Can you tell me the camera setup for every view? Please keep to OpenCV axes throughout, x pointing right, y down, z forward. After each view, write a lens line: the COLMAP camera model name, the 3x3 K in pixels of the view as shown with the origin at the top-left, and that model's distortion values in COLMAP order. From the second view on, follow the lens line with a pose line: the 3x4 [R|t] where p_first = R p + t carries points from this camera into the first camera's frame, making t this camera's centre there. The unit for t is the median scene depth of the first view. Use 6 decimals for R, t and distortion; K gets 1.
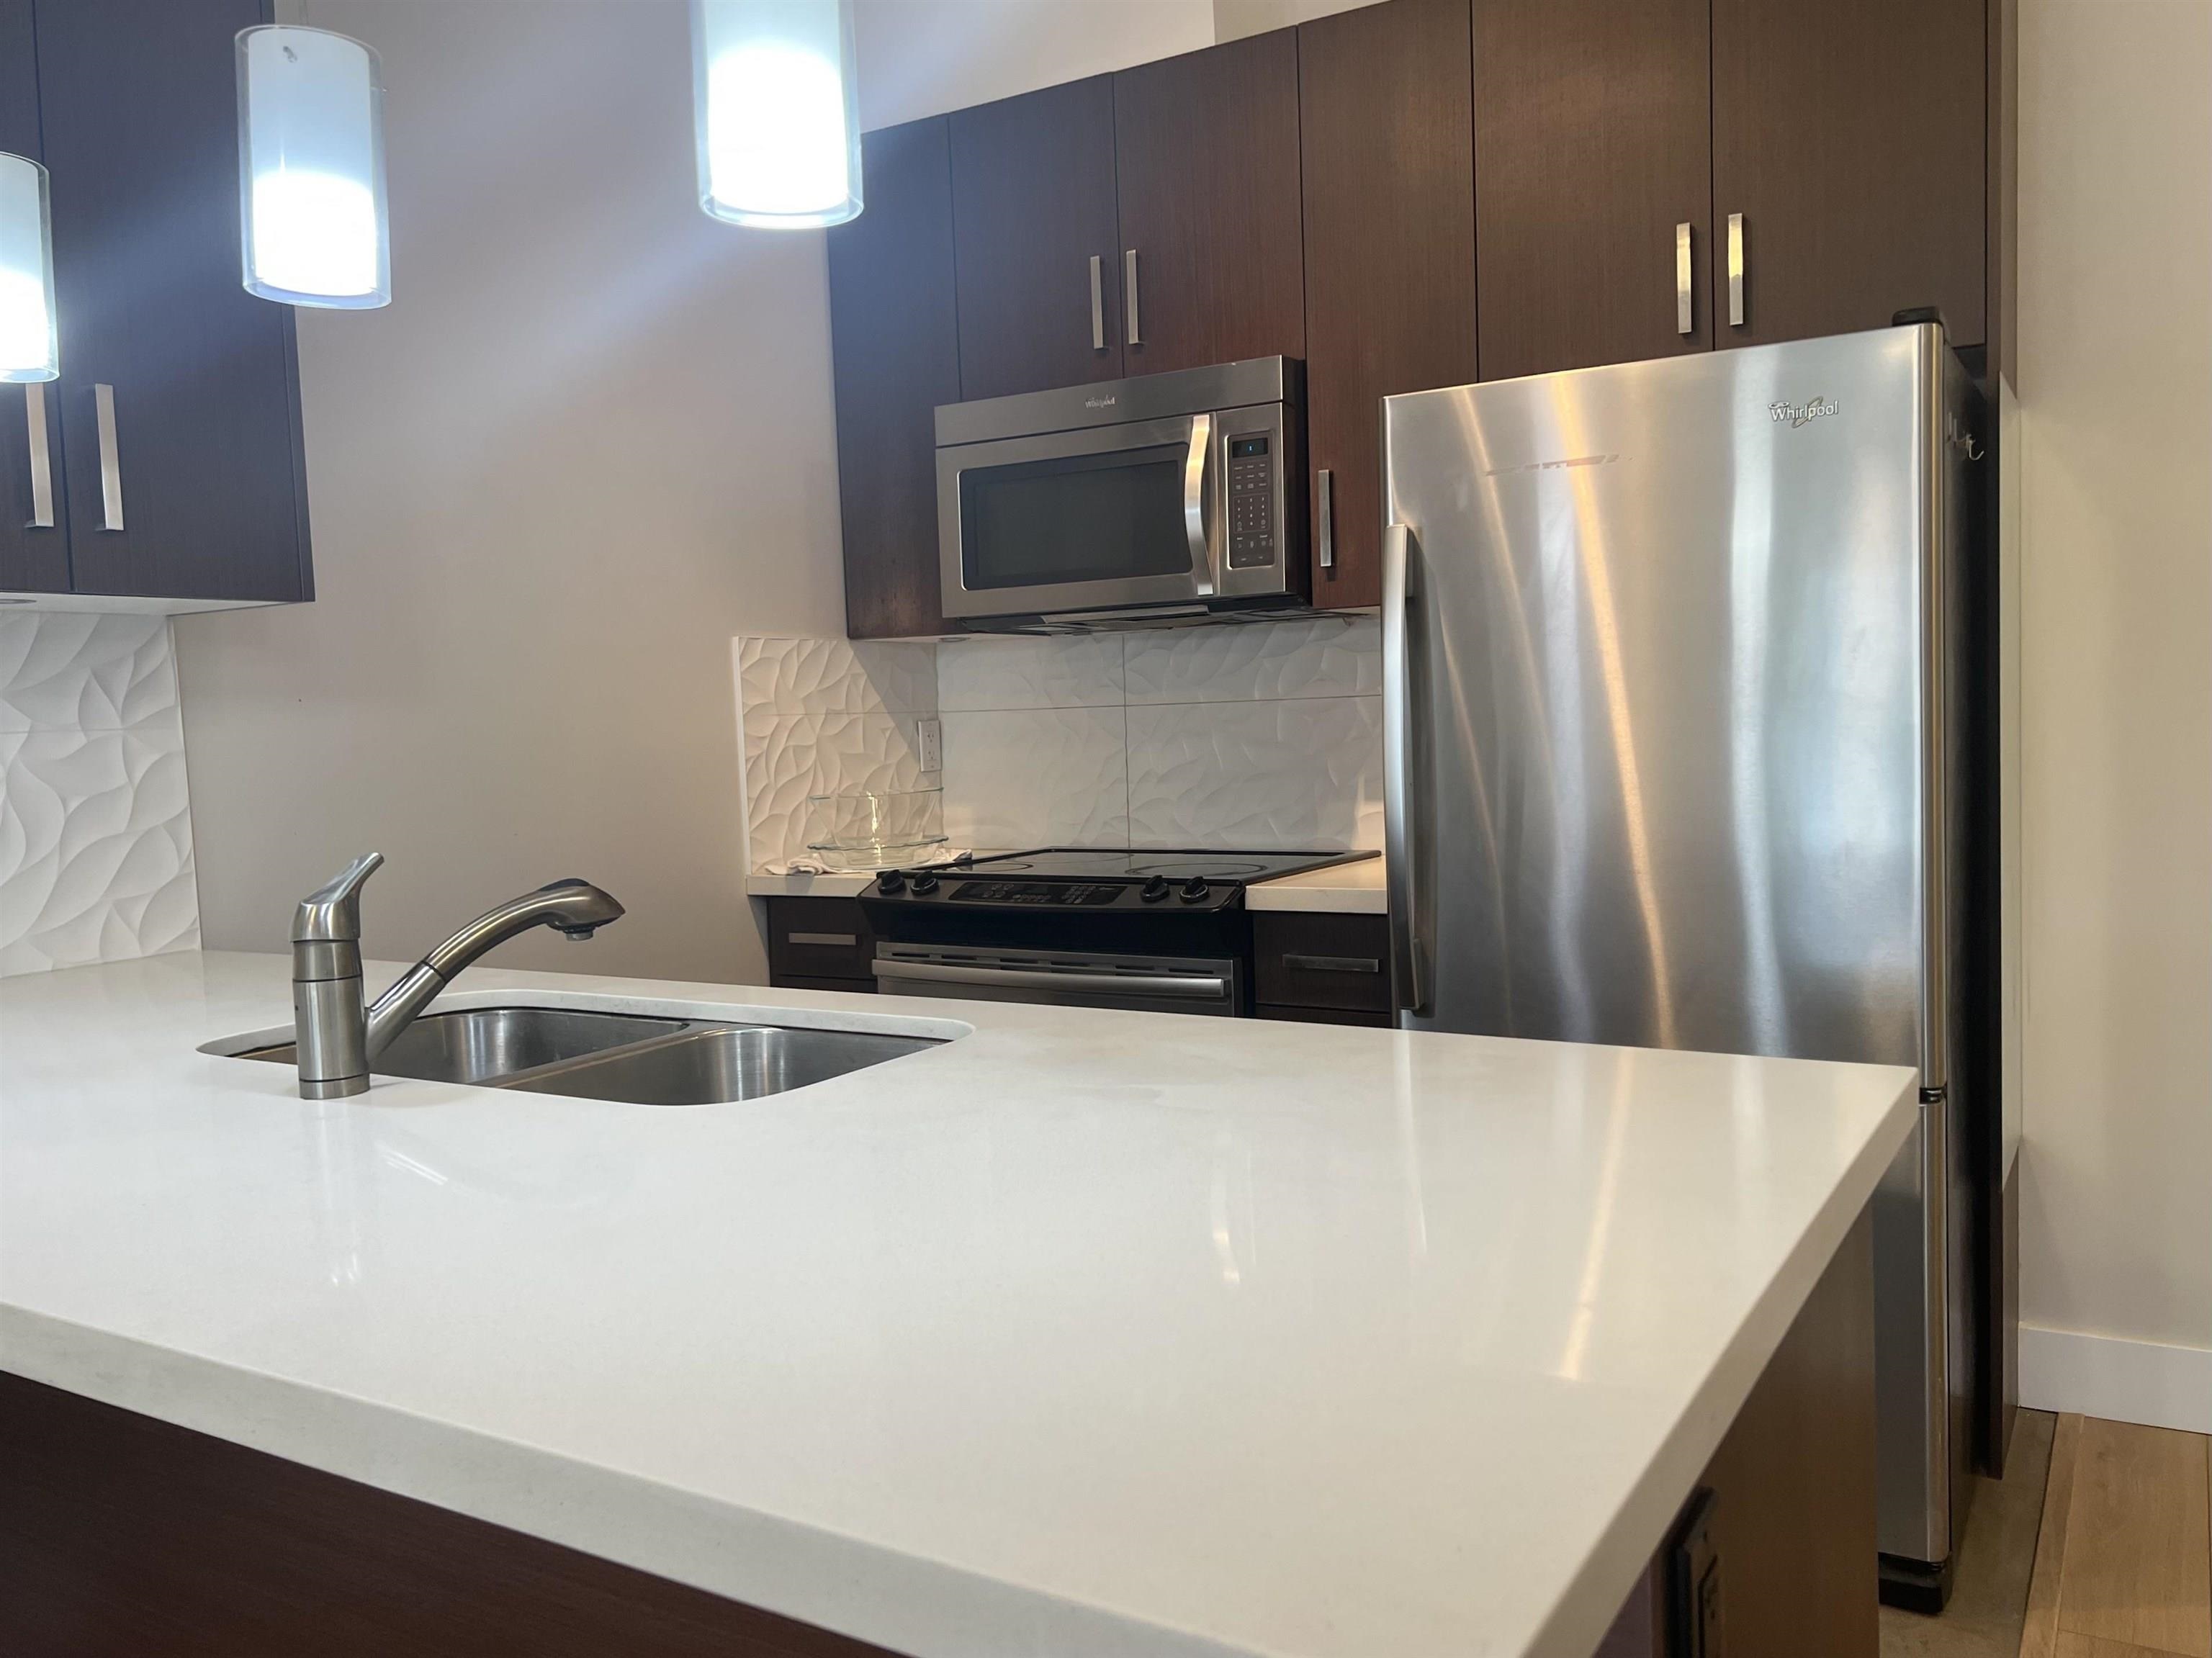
lens RADIAL K [[1652.8, 0, 1106.0], [0, 1652.8, 829.0], [0, 0, 1]] dist [0.047343, -0.001570]
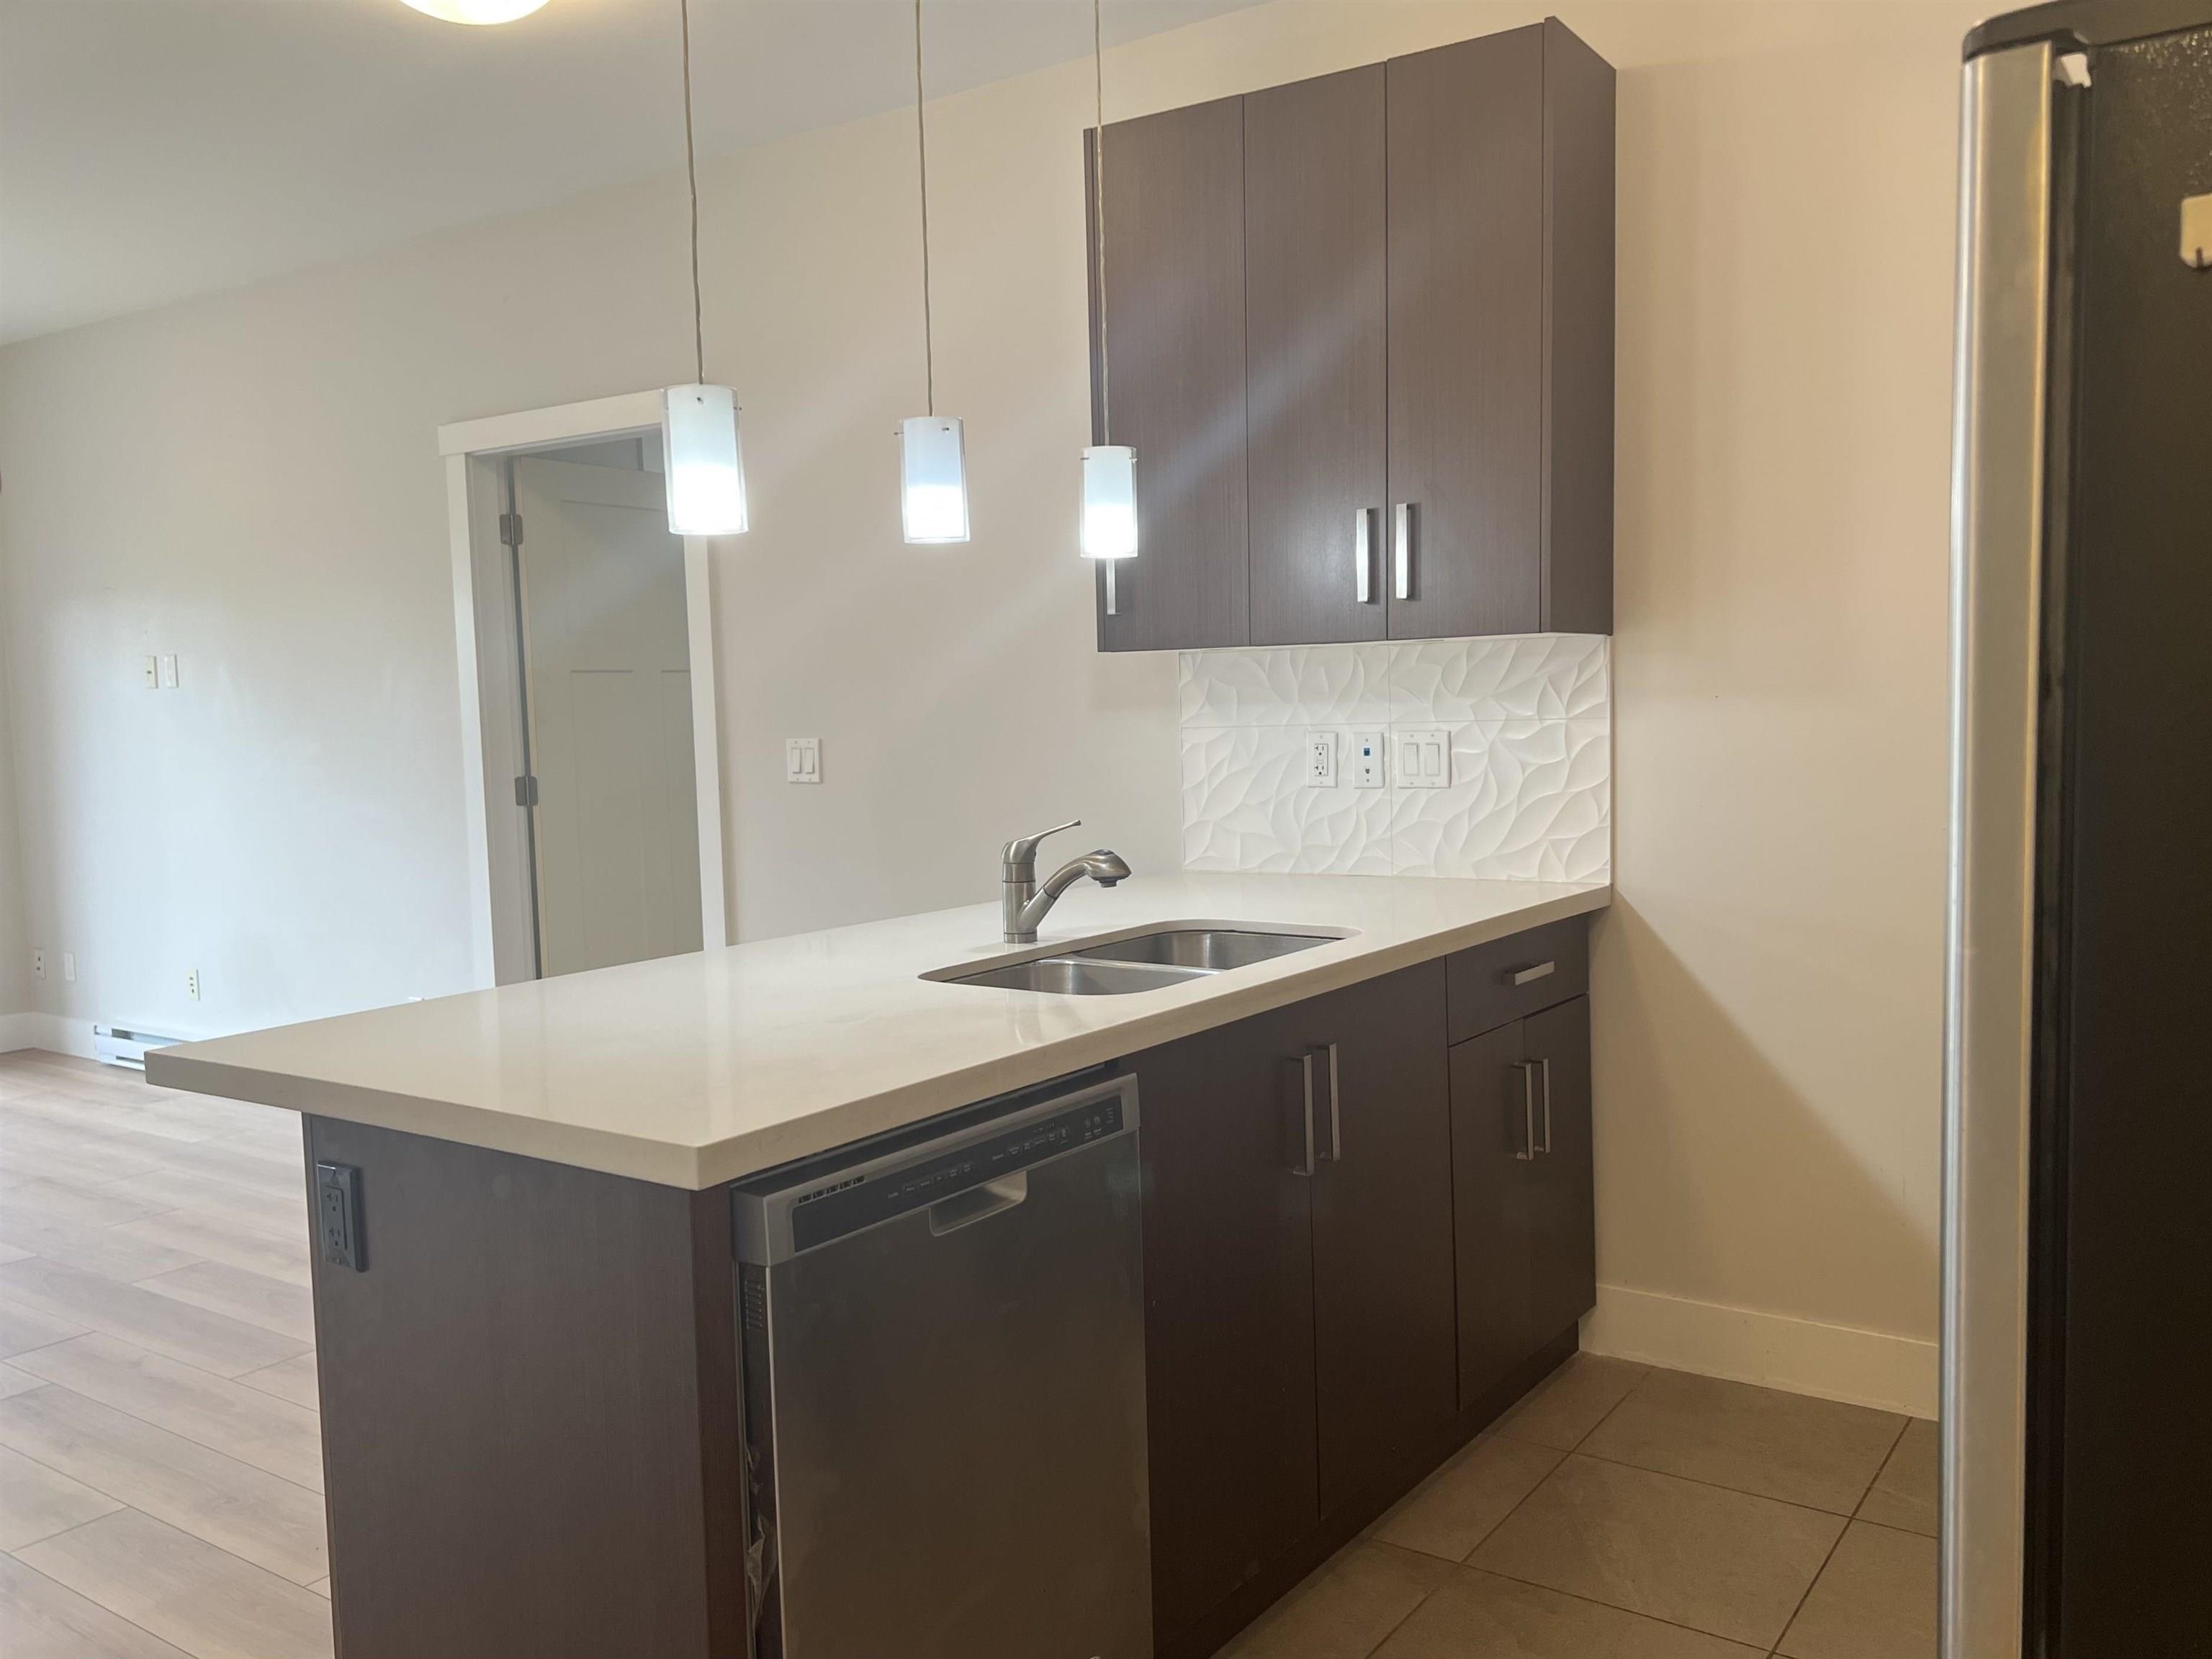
lens RADIAL K [[1653.0, 0, 1106.0], [0, 1653.0, 829.5], [0, 0, 1]] dist [0.047343, -0.001570]
pose [[-0.101254, 0.113041, -0.988418, 0.831402], [-0.038893, 0.992314, 0.117471, -0.116017], [0.994100, 0.050337, -0.096080, 0.756988]]
